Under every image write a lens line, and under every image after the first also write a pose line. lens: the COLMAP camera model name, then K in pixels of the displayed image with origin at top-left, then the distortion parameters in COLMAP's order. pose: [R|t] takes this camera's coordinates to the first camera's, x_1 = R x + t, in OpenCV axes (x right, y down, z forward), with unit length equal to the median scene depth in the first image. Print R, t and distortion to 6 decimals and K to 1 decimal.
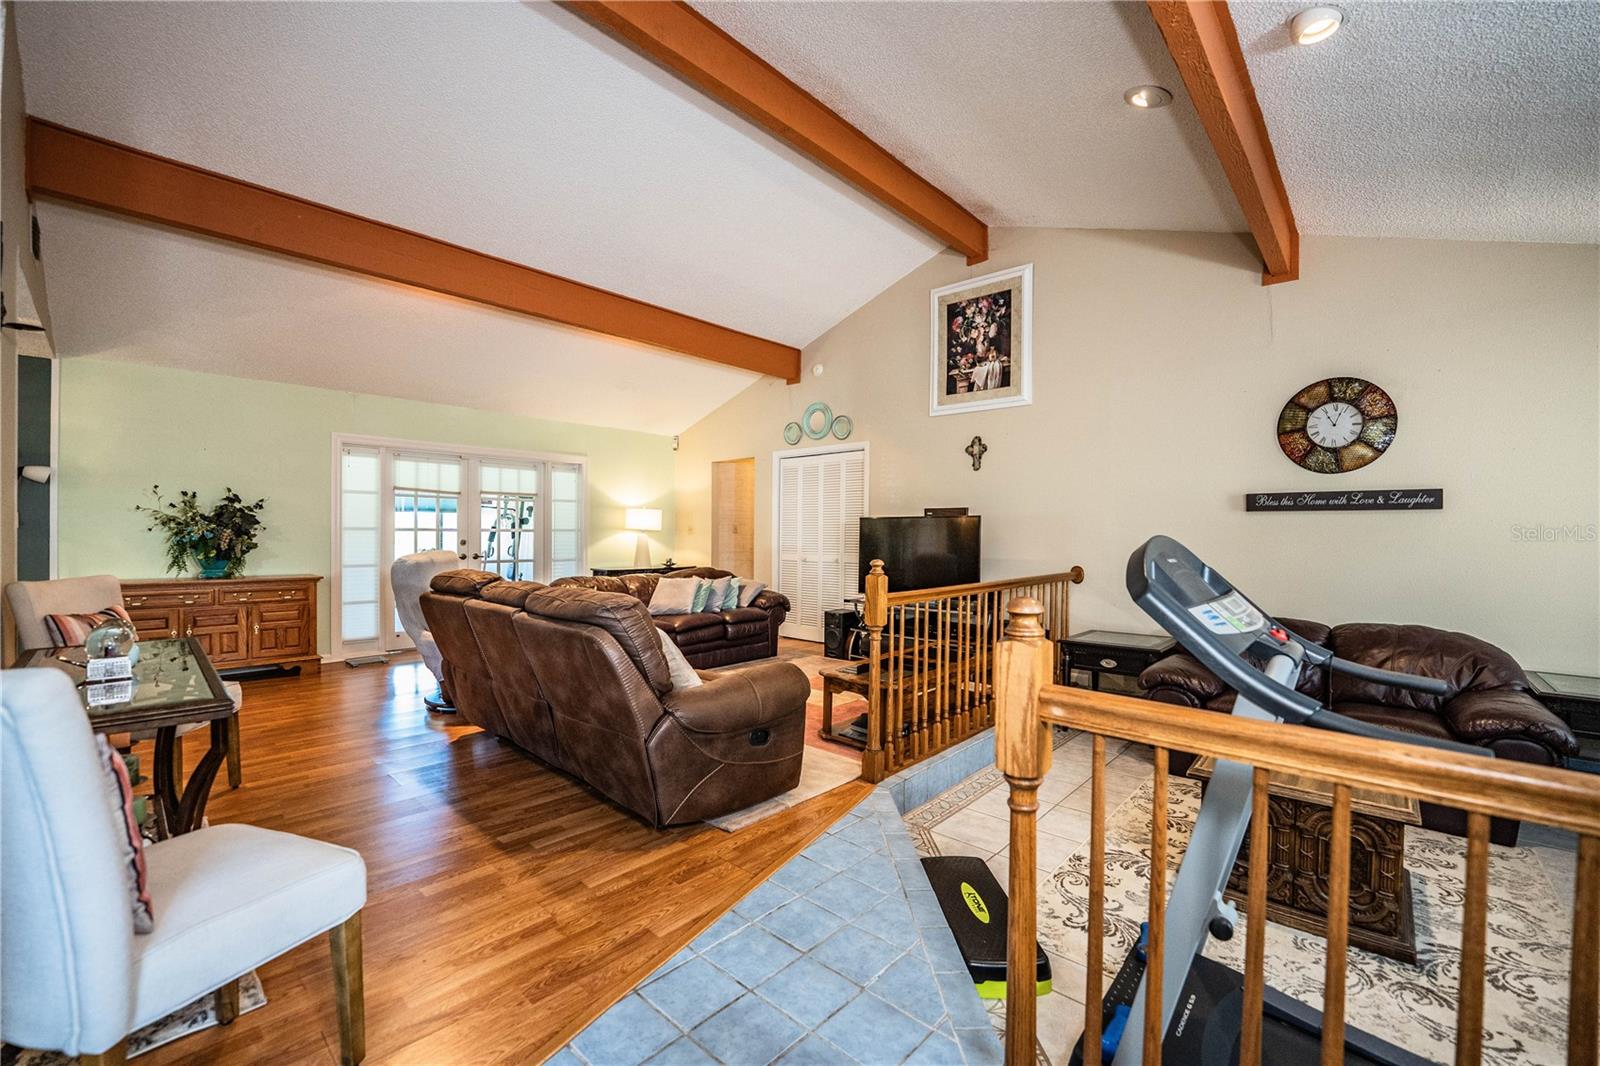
lens RADIAL K [[652.0, 0, 800.5], [0, 652.0, 537.3], [0, 0, 1]] dist [-0.025281, 0.000704]
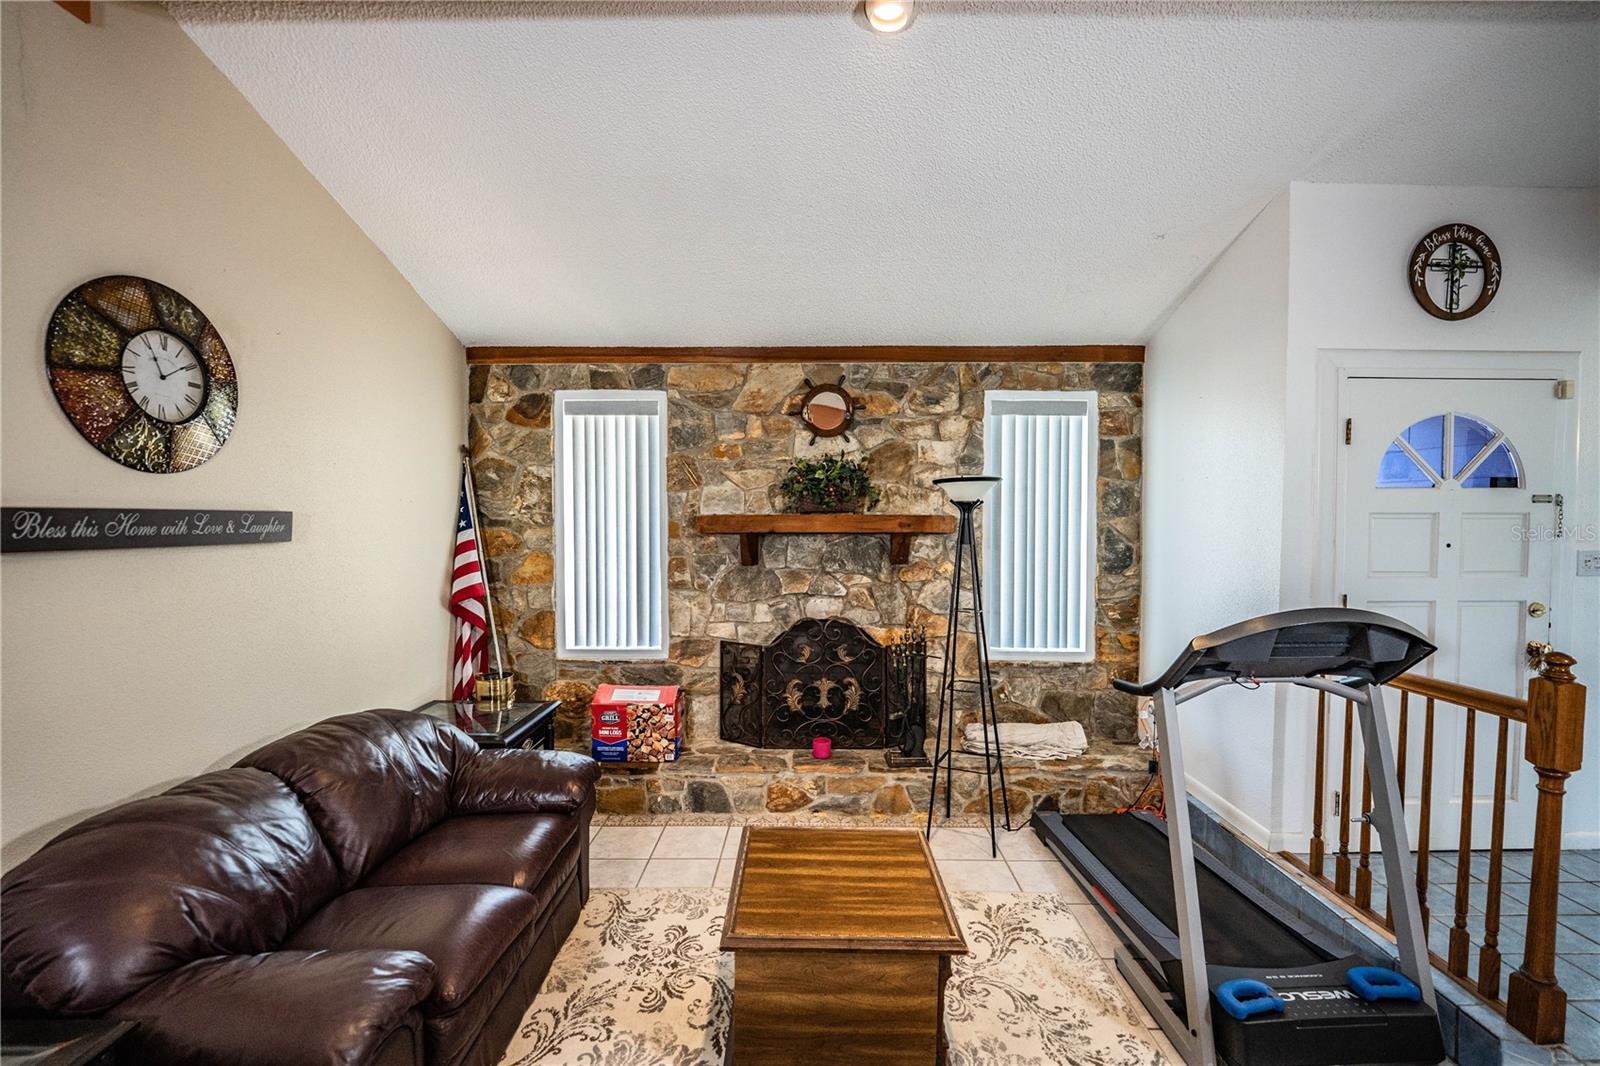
lens RADIAL K [[652.0, 0, 800.5], [0, 652.0, 537.3], [0, 0, 1]] dist [-0.025281, 0.000704]
pose [[-0.663701, -0.026974, 0.747511, 0.089546], [0.000760, 0.999325, 0.036736, -0.048406], [-0.747997, 0.024949, -0.663233, 0.686952]]
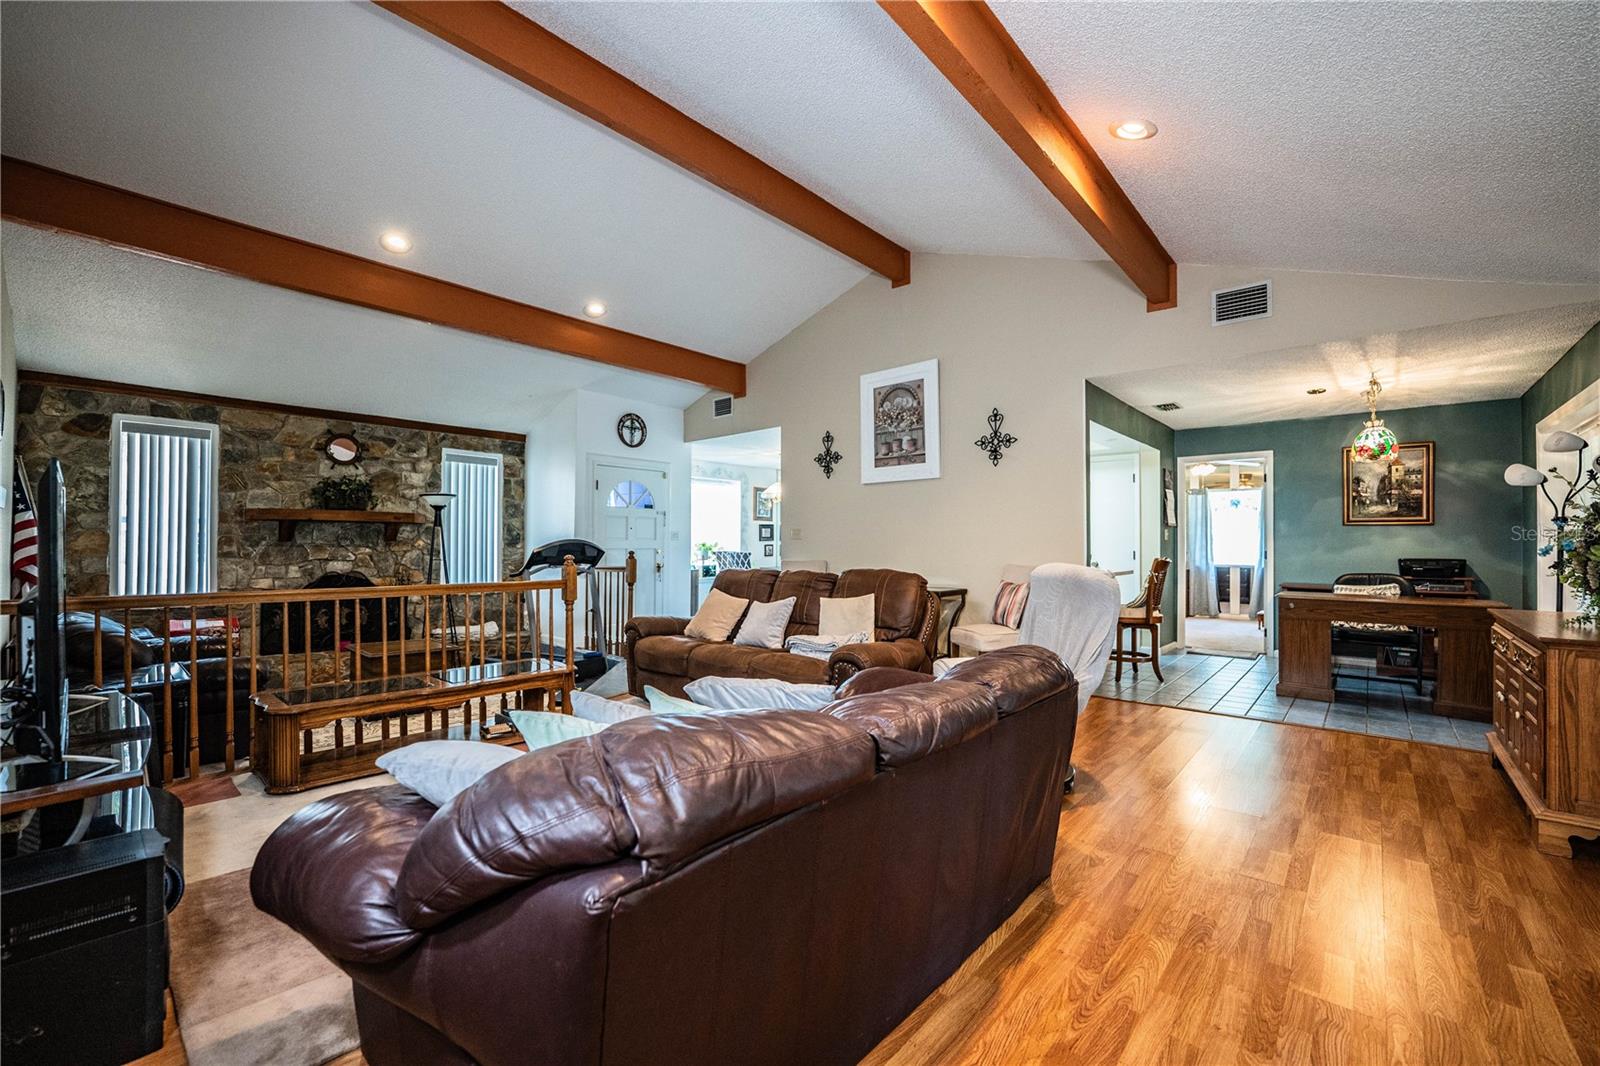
lens RADIAL K [[652.0, 0, 800.5], [0, 652.0, 537.3], [0, 0, 1]] dist [-0.025281, 0.000704]
pose [[-0.999854, -0.008701, -0.014717, -0.209631], [-0.008616, 0.999946, -0.005856, -0.000917], [0.014767, -0.005729, -0.999875, 1.364120]]
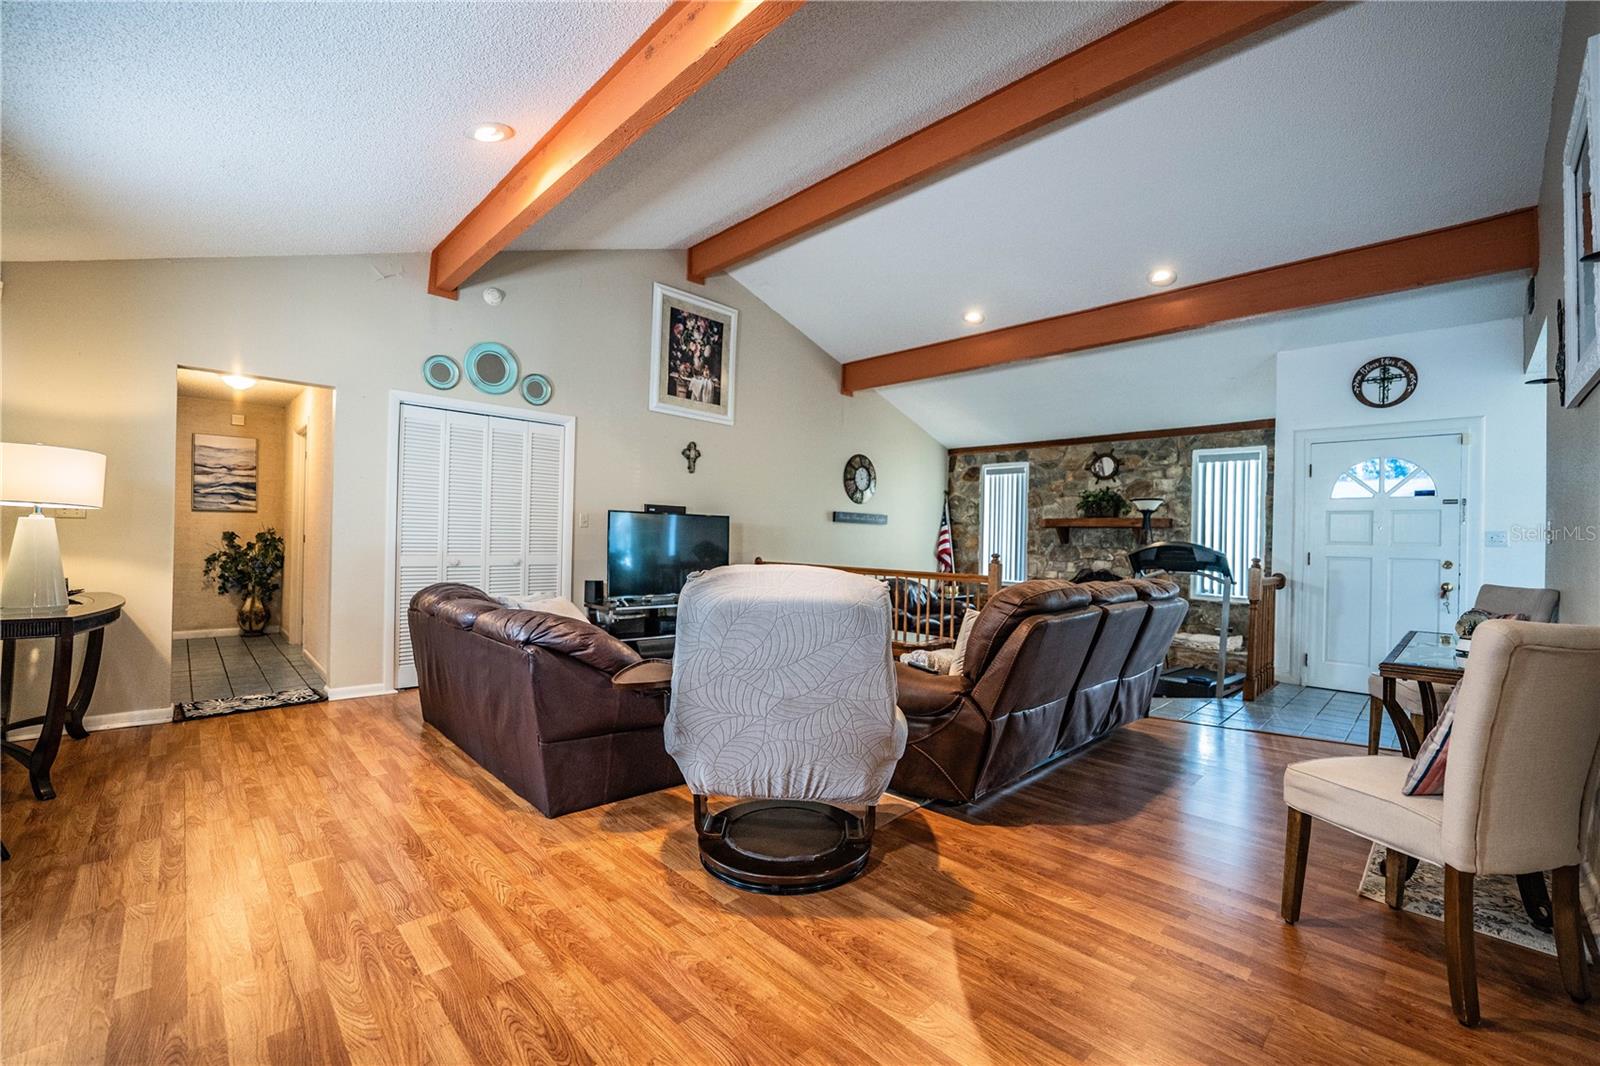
lens RADIAL K [[652.0, 0, 800.5], [0, 652.0, 537.3], [0, 0, 1]] dist [-0.025281, 0.000704]
pose [[0.057942, -0.001243, 0.998319, -0.819098], [-0.015595, 0.999876, 0.002150, -0.000462], [-0.998198, -0.015693, 0.057916, 0.765498]]
